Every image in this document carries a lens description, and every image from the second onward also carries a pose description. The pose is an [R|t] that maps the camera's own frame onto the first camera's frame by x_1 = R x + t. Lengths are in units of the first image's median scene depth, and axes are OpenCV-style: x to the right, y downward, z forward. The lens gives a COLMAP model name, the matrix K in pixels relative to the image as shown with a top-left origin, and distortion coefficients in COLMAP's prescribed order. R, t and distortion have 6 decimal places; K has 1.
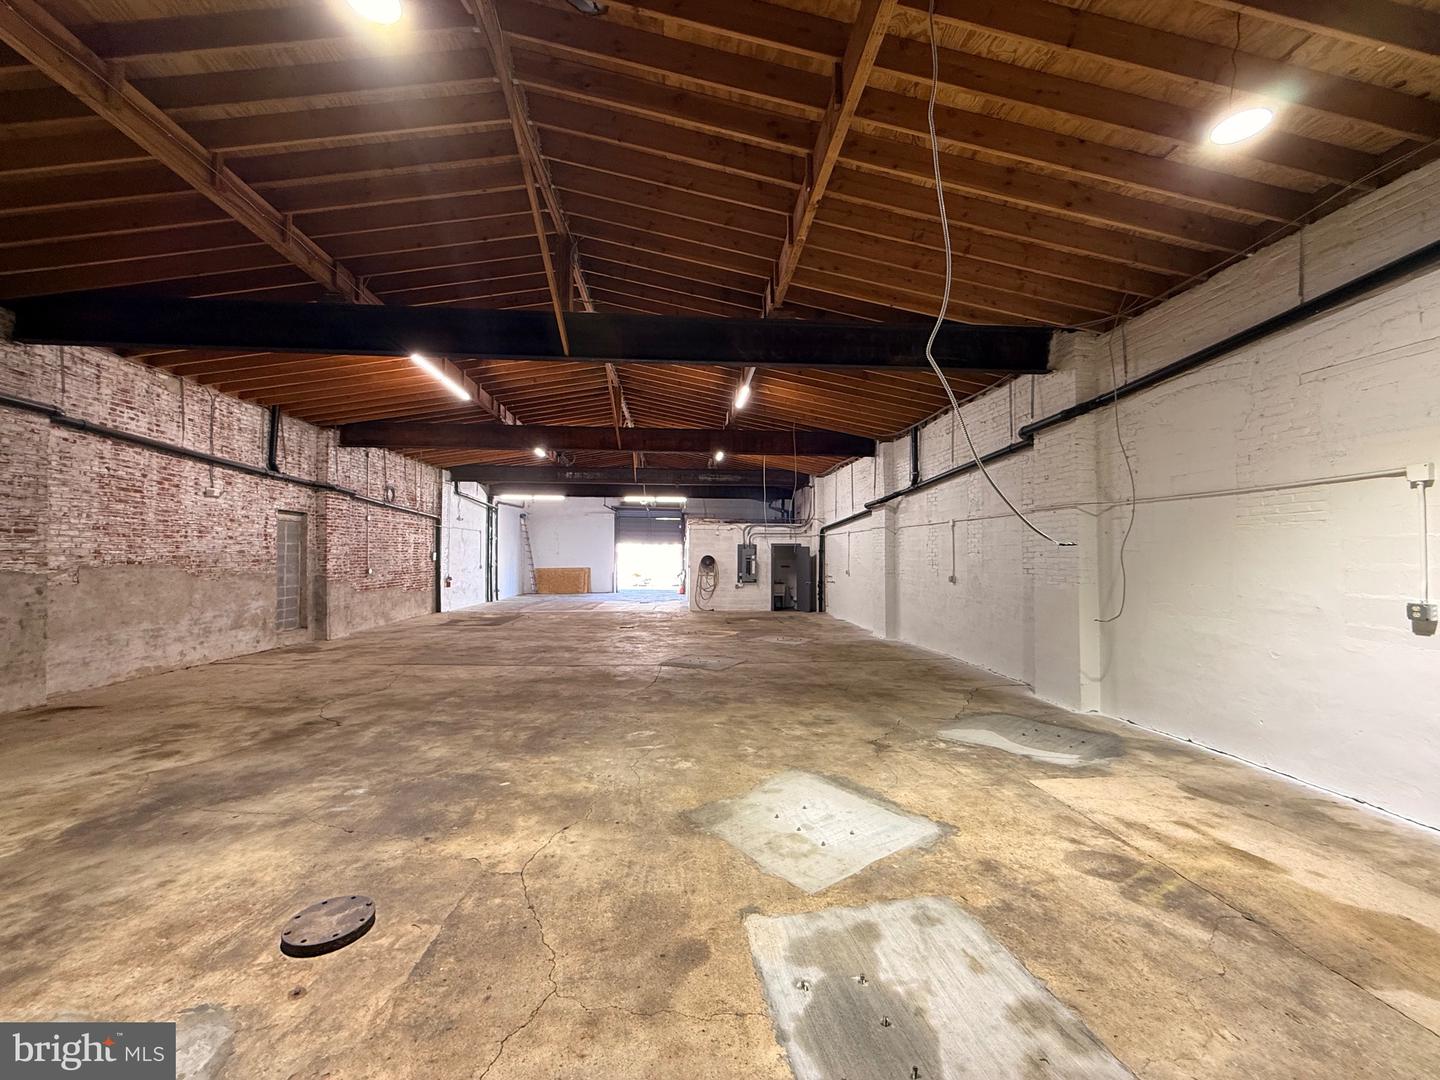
lens RADIAL K [[582.2, 0, 720.0], [0, 582.2, 540.0], [0, 0, 1]] dist [-0.000017, 0.000337]
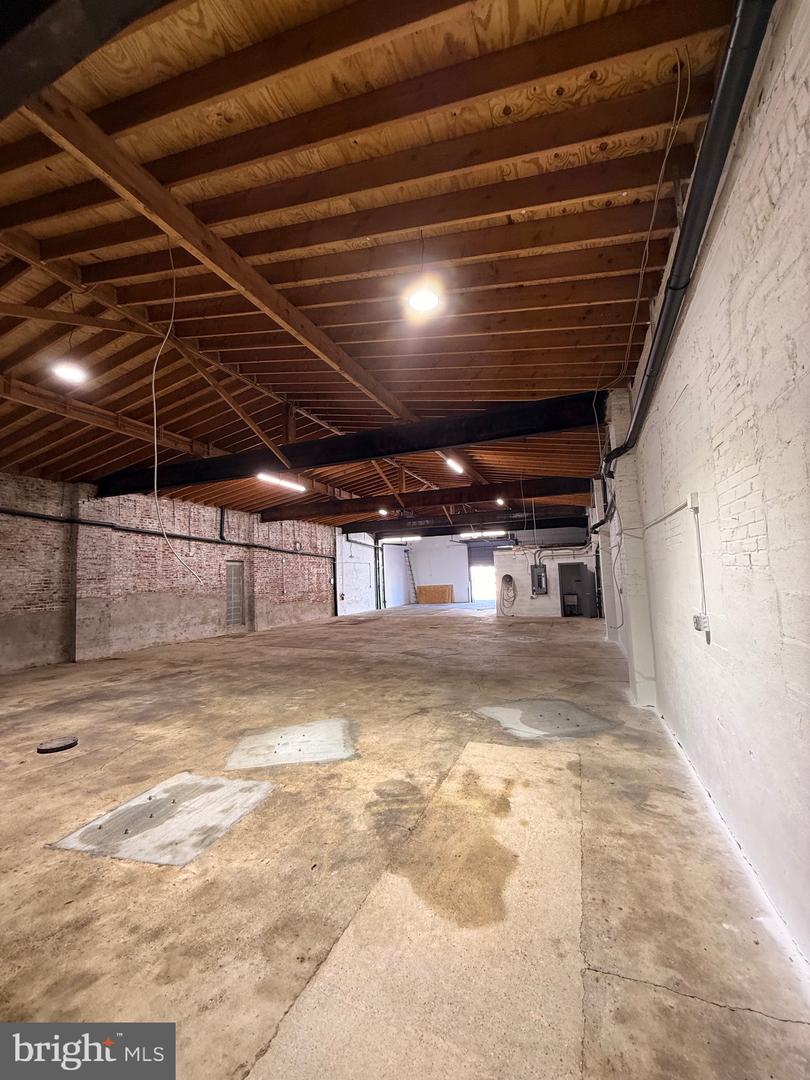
lens RADIAL K [[436.7, 0, 405.0], [0, 436.7, 540.0], [0, 0, 1]] dist [-0.000017, 0.000337]
pose [[0.895416, -0.069228, -0.439815, 0.344535], [0.047375, 0.997044, -0.060488, -0.004510], [0.442702, 0.033326, 0.896049, -0.006337]]
